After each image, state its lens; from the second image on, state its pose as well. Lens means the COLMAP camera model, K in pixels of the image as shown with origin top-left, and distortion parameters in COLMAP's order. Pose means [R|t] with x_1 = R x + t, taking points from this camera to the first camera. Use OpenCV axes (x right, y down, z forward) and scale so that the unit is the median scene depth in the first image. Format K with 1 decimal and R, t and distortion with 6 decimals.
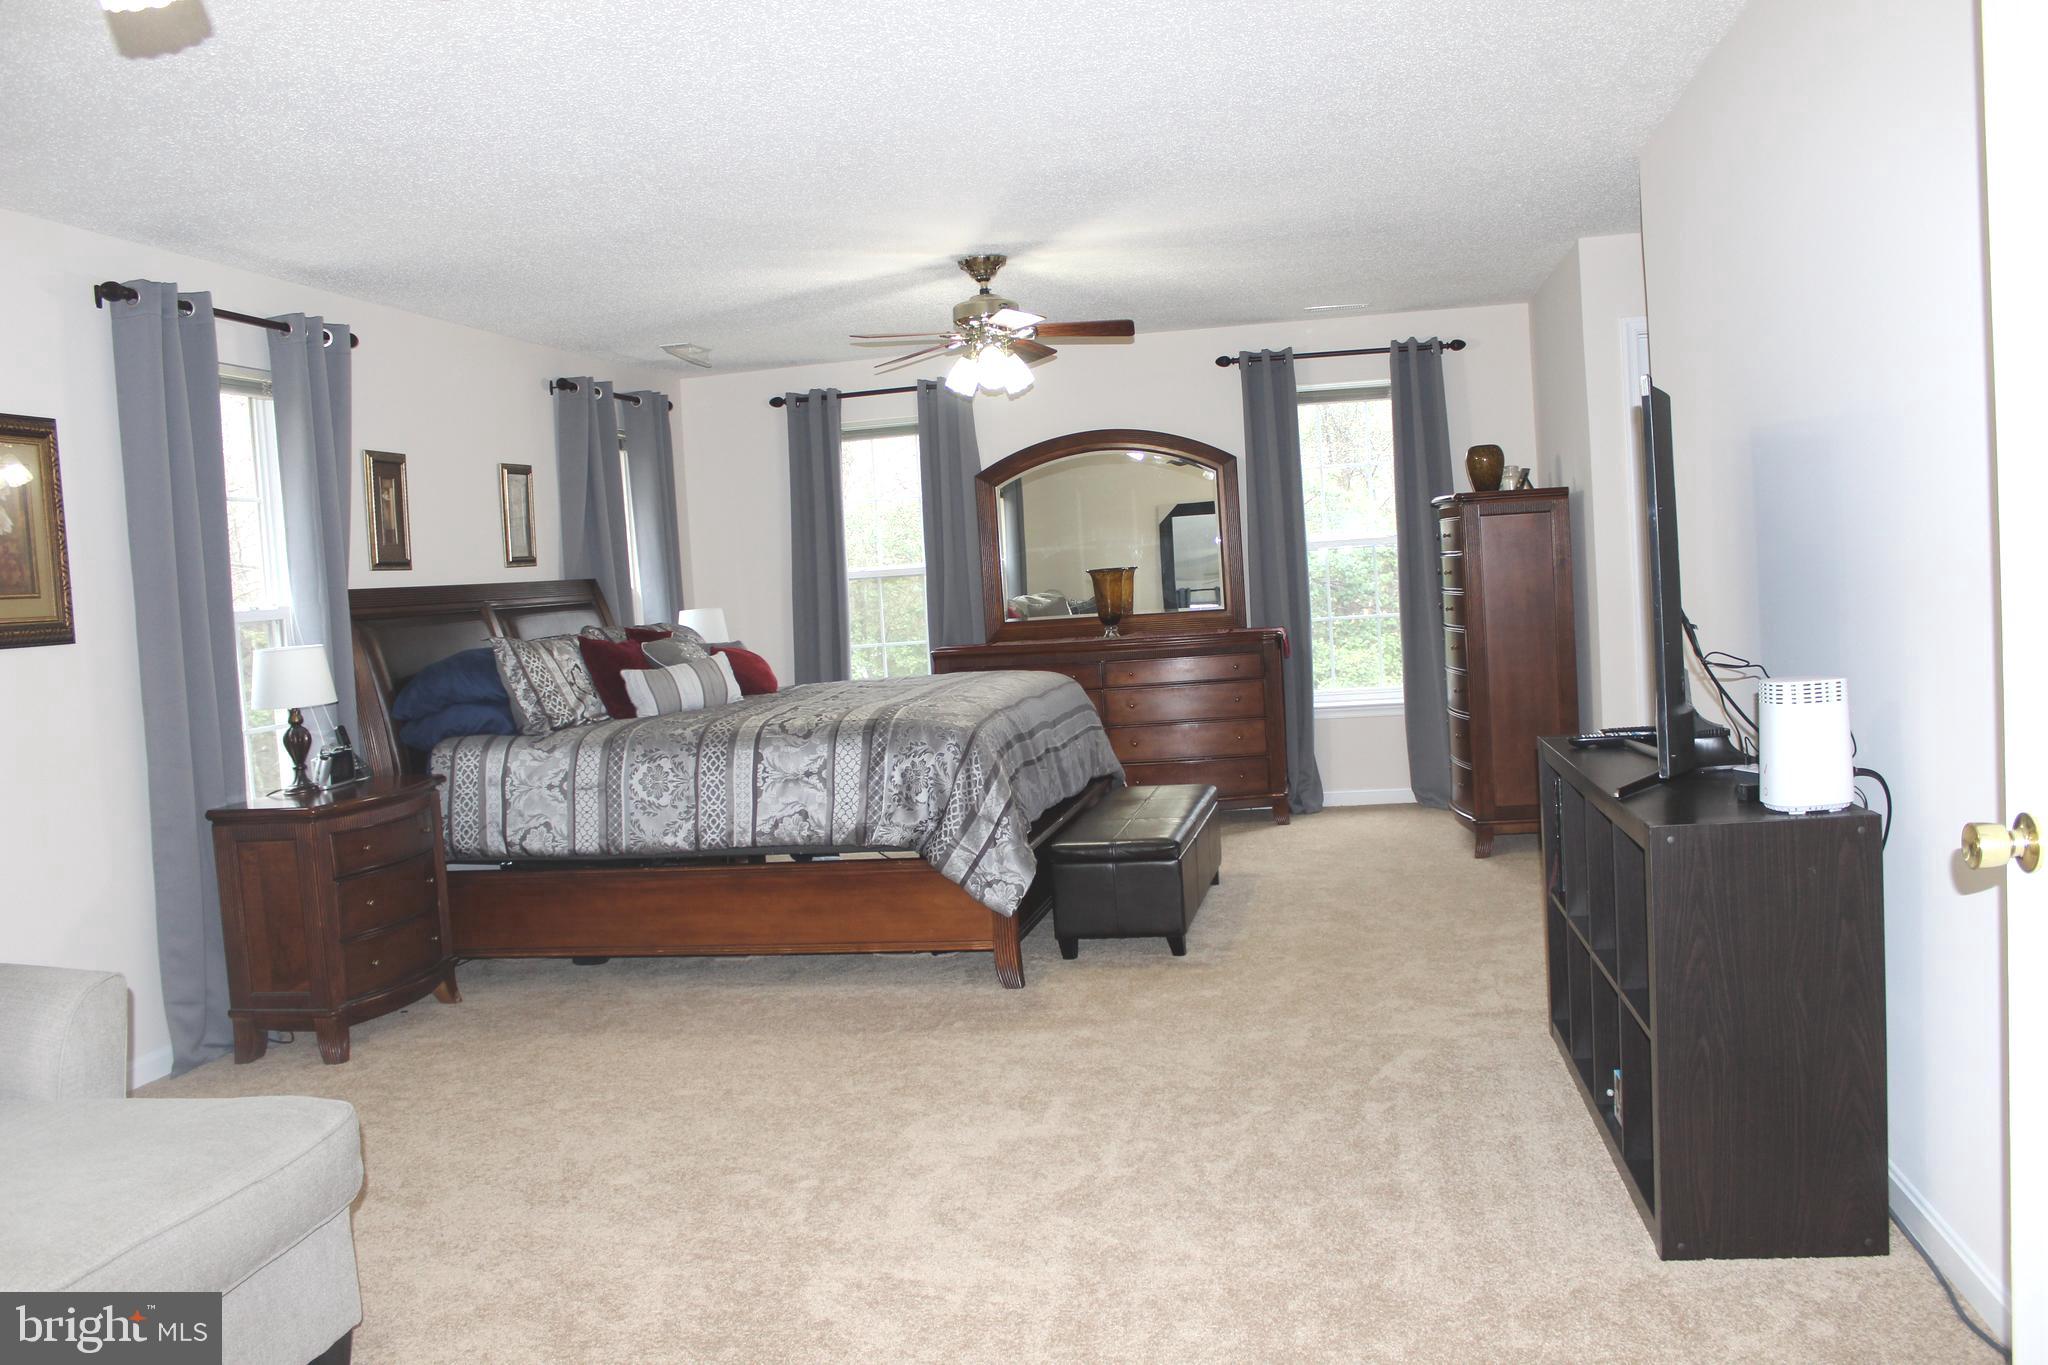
lens RADIAL K [[1682.6, 0, 1022.4], [0, 1682.6, 692.5], [0, 0, 1]] dist [-0.165342, 0.143304]
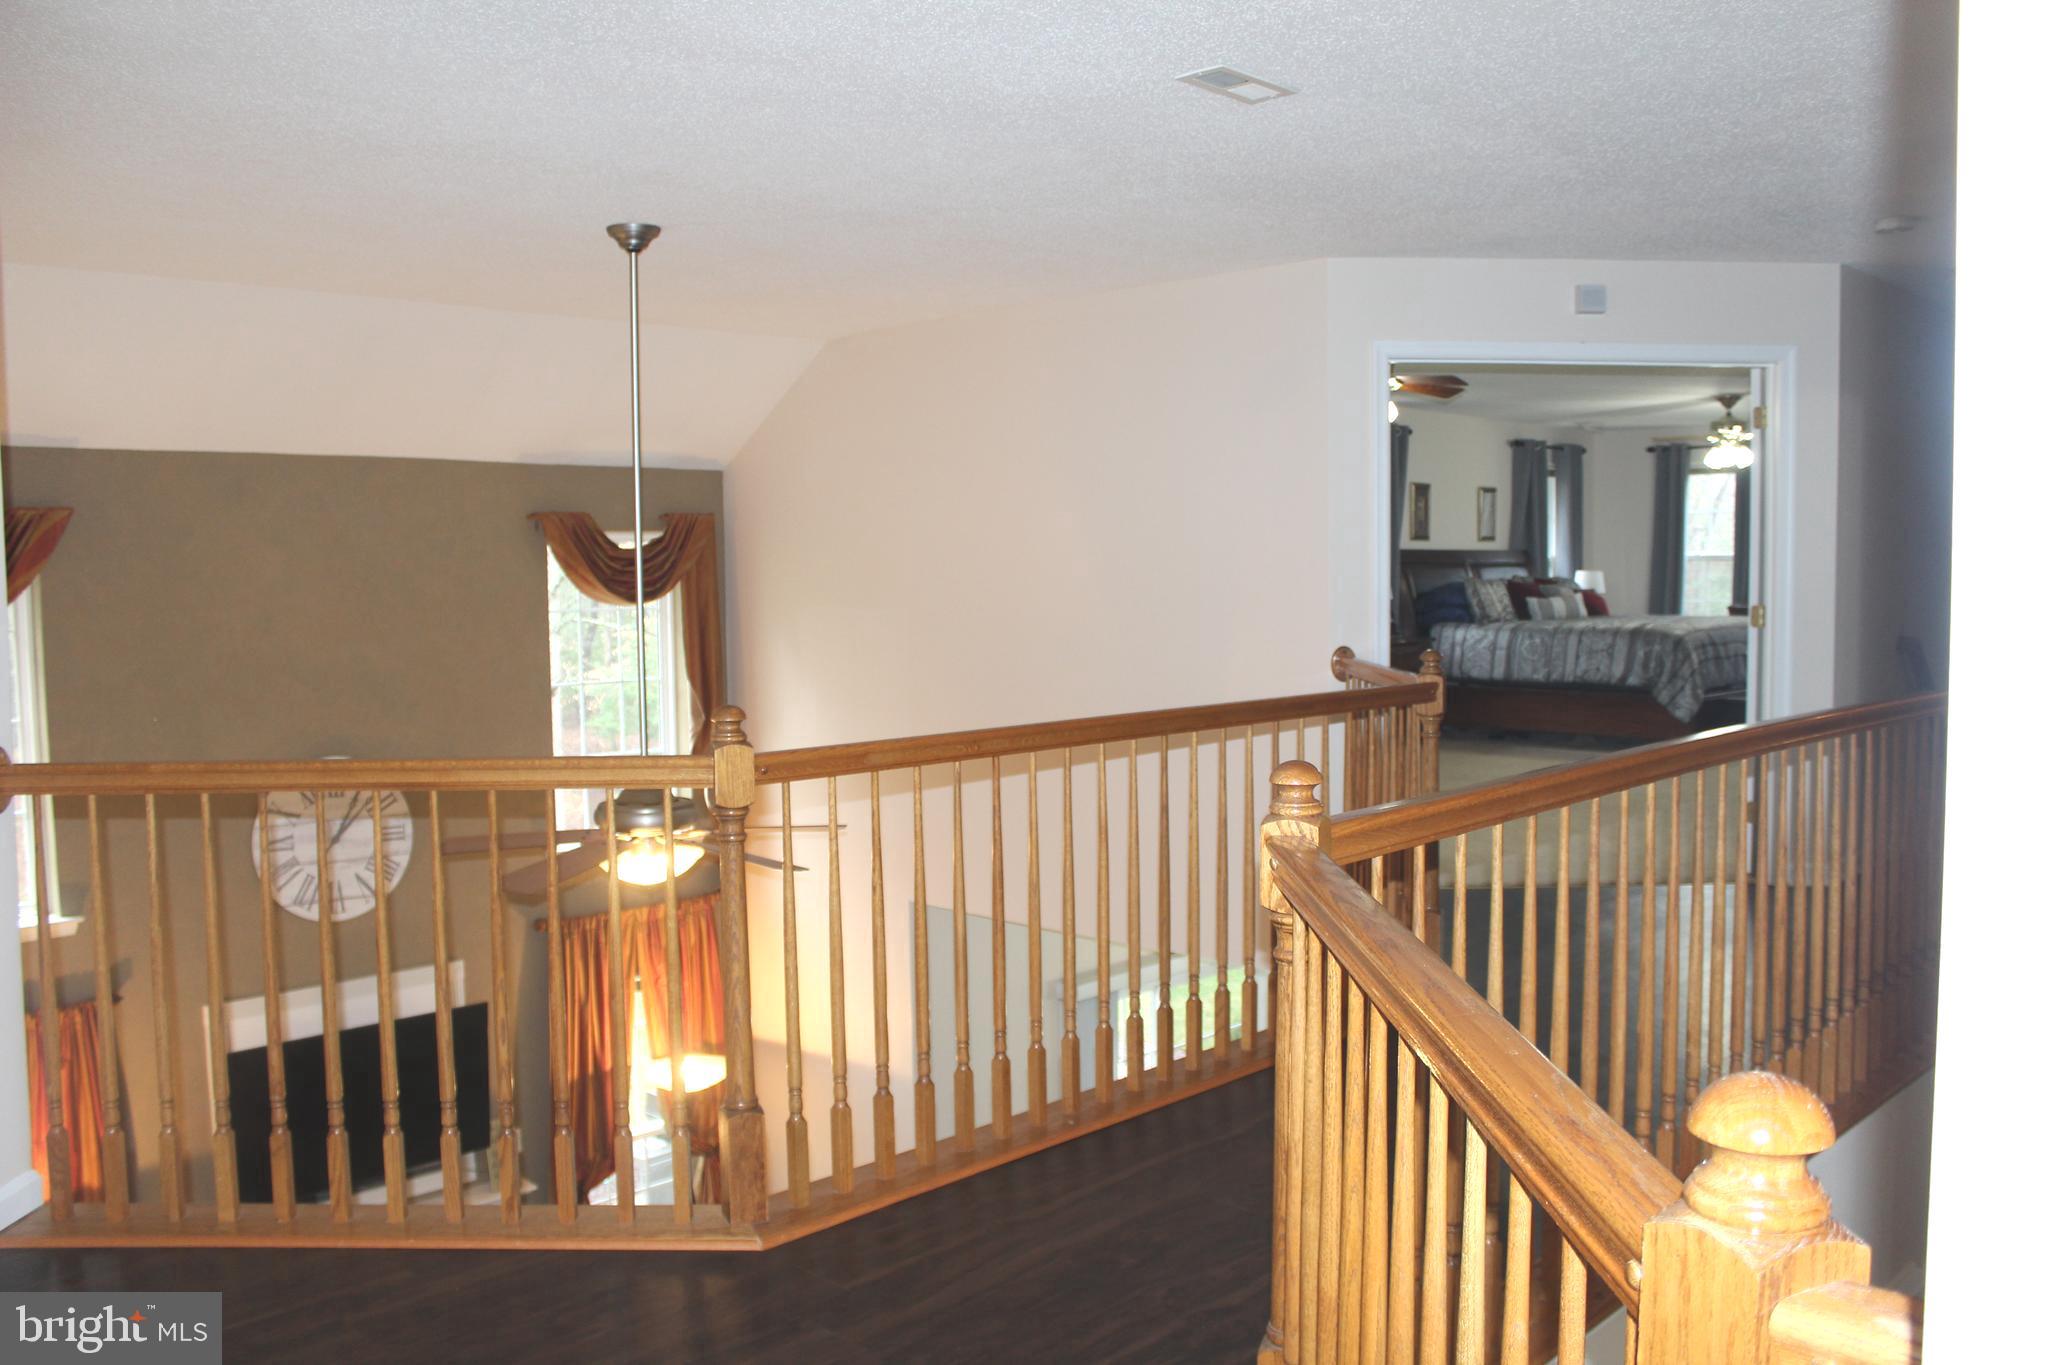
lens RADIAL K [[1682.6, 0, 1022.4], [0, 1682.6, 692.5], [0, 0, 1]] dist [-0.165342, 0.143304]
pose [[0.828709, 0.096939, -0.551221, 0.387992], [-0.081484, 0.995289, 0.052530, 0.047514], [0.553716, 0.001384, 0.832704, -1.055698]]
